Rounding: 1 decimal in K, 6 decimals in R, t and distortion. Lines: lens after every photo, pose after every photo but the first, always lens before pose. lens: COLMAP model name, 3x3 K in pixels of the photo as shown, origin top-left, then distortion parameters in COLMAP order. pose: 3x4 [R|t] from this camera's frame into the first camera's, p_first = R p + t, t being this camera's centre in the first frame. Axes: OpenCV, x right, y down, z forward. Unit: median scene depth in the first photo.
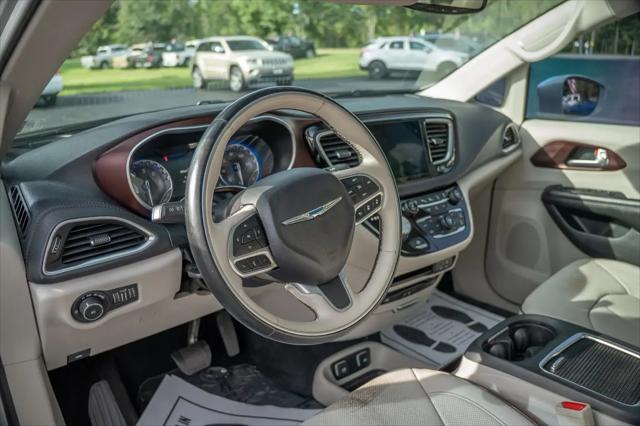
lens RADIAL K [[513.9, 0, 320.0], [0, 513.9, 213.0], [0, 0, 1]] dist [-0.218516, 0.129069]
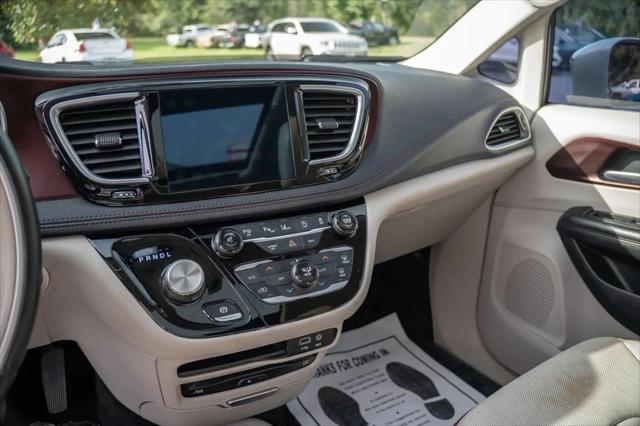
lens RADIAL K [[513.9, 0, 320.0], [0, 513.9, 213.0], [0, 0, 1]] dist [-0.218516, 0.129069]
pose [[0.985745, 0.075410, -0.150403, 0.025712], [-0.071751, 0.996983, 0.029617, -0.004709], [0.152183, -0.018403, 0.988181, 0.034446]]
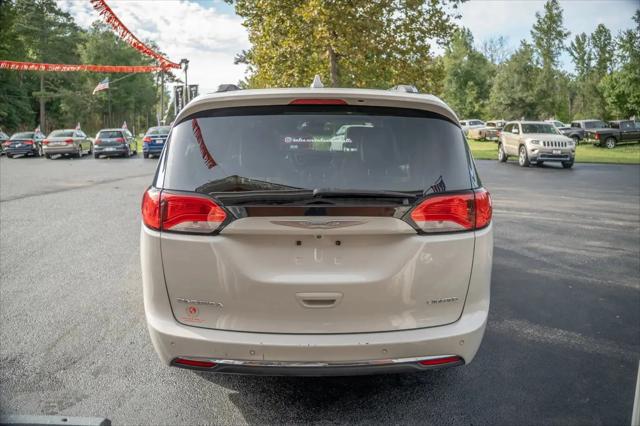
lens RADIAL K [[513.9, 0, 320.0], [0, 513.9, 213.0], [0, 0, 1]] dist [-0.218516, 0.129069]
pose [[0.755254, 0.122114, -0.643957, 0.243473], [-0.212365, 0.975082, -0.064164, 0.049490], [0.620075, 0.185214, 0.762367, -0.190243]]
